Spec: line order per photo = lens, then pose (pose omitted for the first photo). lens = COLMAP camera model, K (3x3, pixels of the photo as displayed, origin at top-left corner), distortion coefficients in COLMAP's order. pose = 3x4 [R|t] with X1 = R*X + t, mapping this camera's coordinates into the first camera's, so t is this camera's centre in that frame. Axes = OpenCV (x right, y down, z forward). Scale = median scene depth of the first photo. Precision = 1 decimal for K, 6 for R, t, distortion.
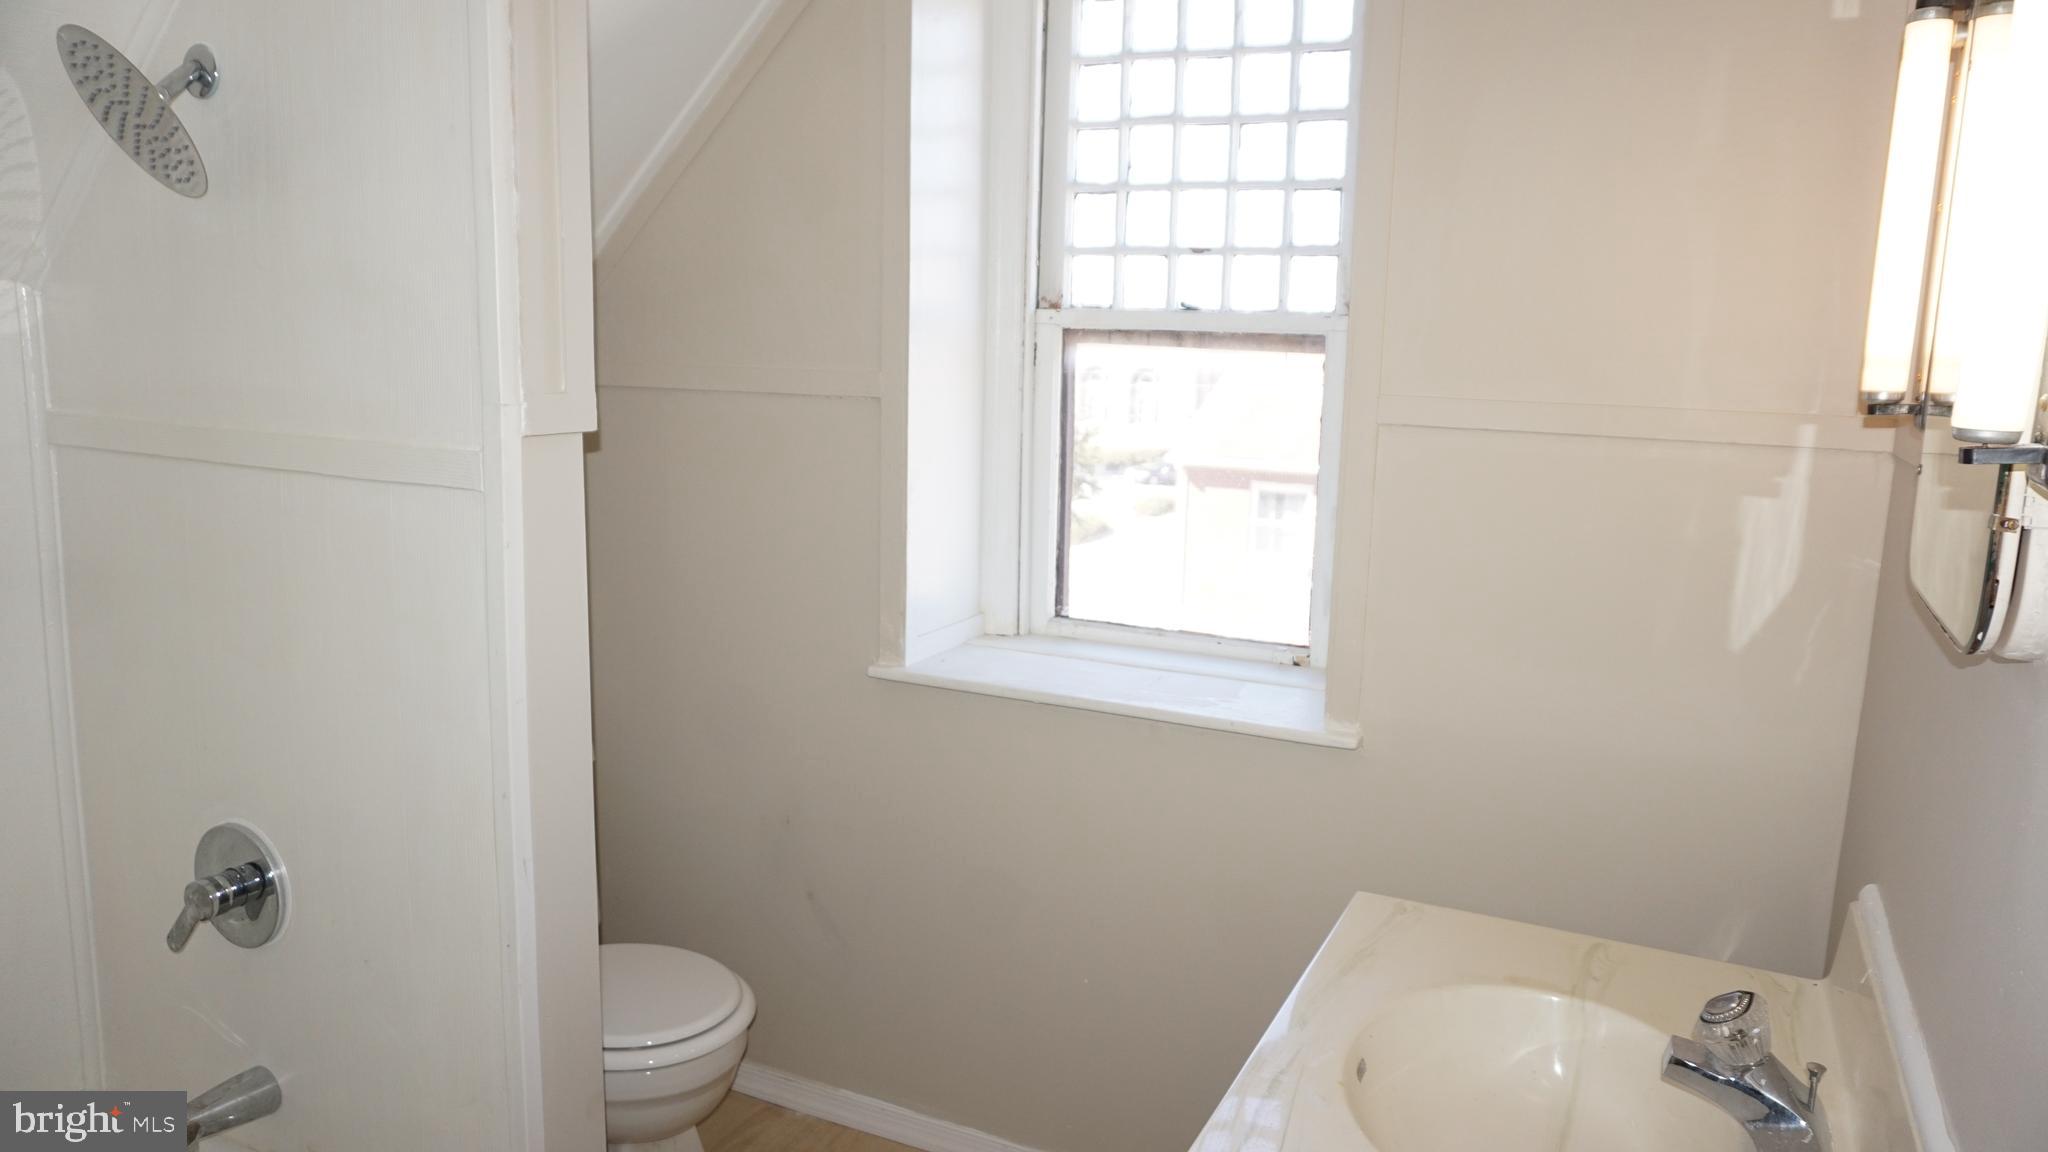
lens RADIAL K [[1370.3, 0, 1026.2], [0, 1370.3, 567.8], [0, 0, 1]] dist [-0.044766, 0.030784]
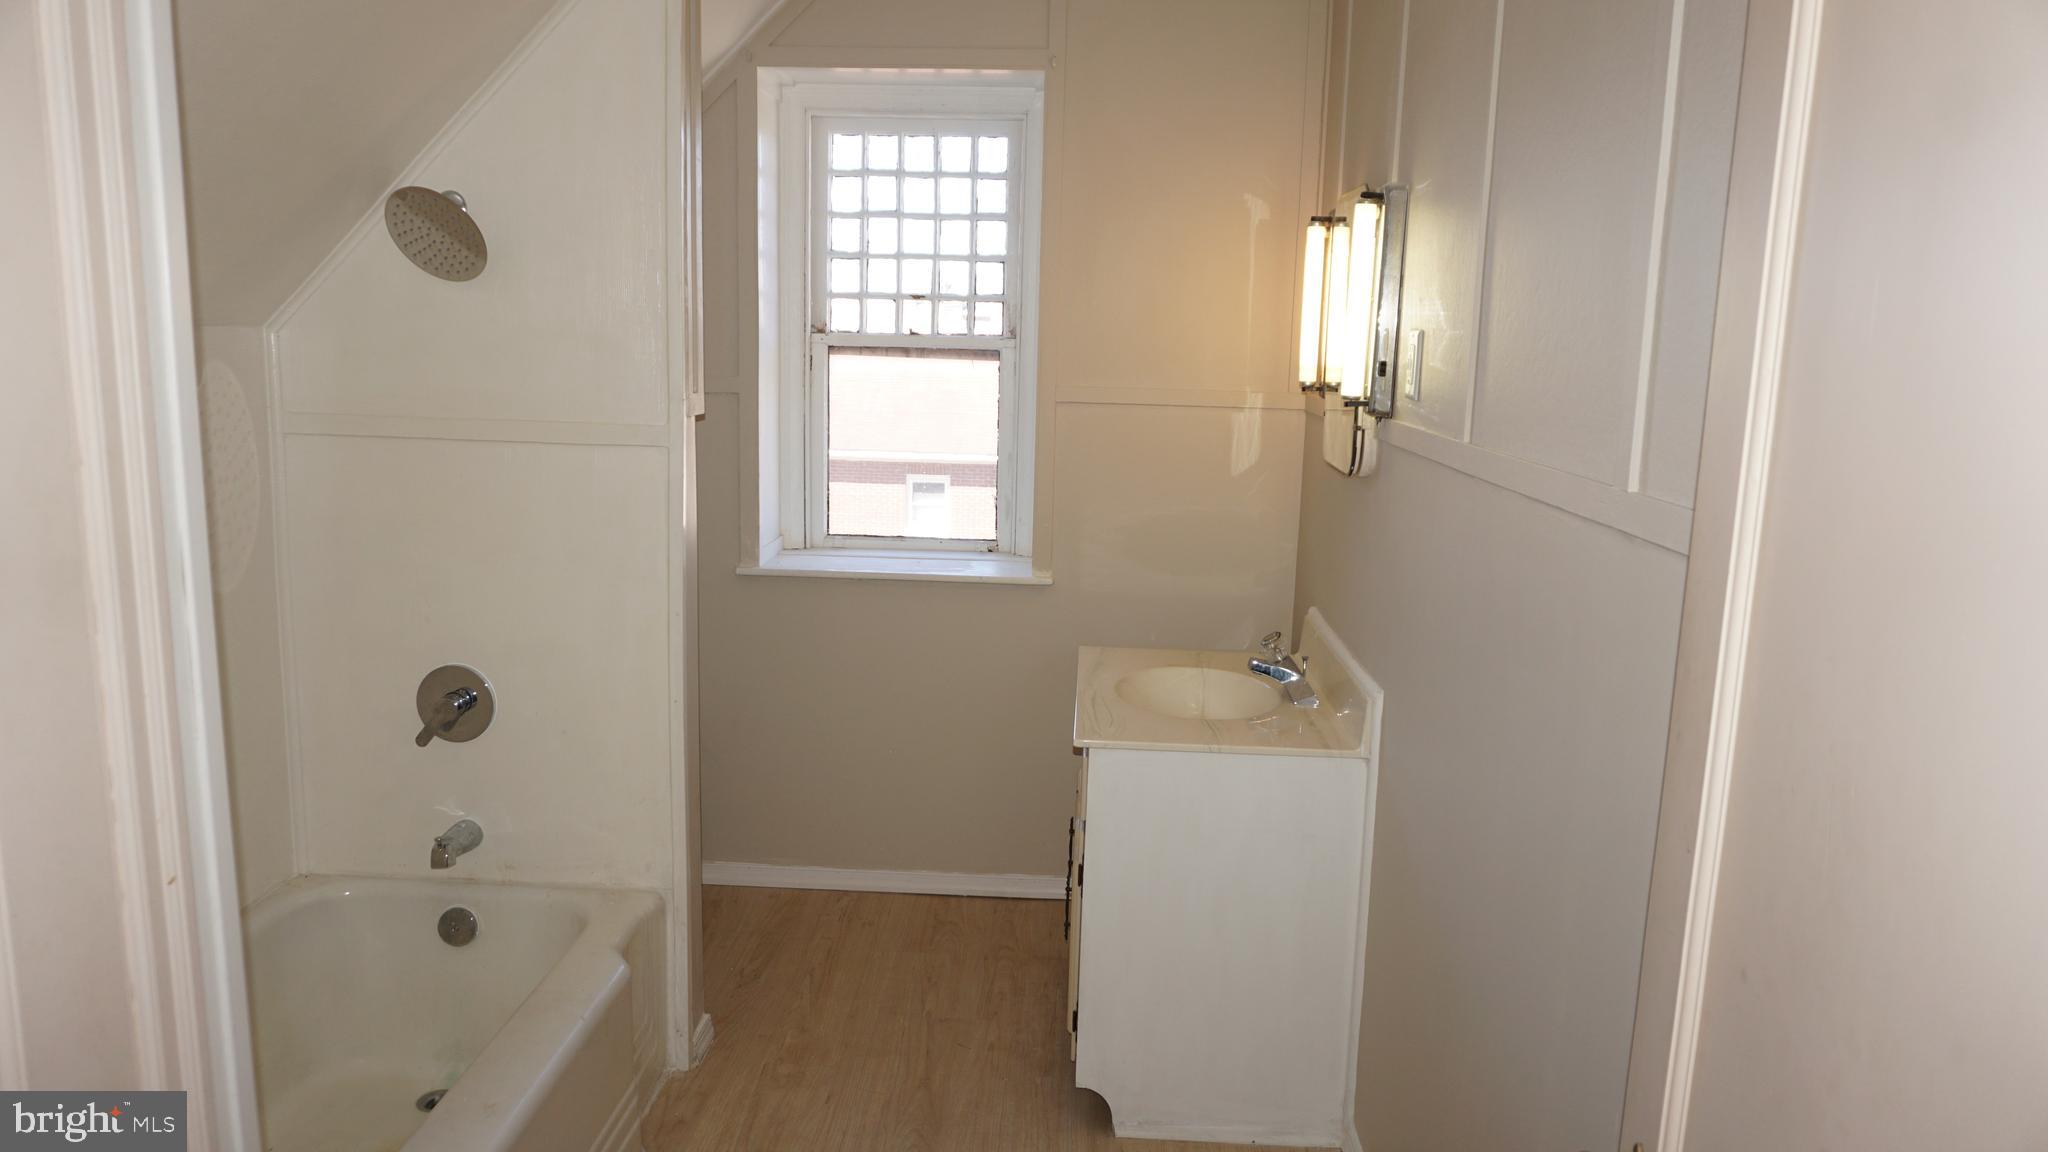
lens RADIAL K [[1370.3, 0, 1013.0], [0, 1370.3, 571.2], [0, 0, 1]] dist [-0.044766, 0.030784]
pose [[0.922864, -0.067901, 0.379094, -0.403614], [0.063621, 0.997690, 0.023820, 0.057905], [-0.379836, 0.002135, 0.925051, -0.530188]]
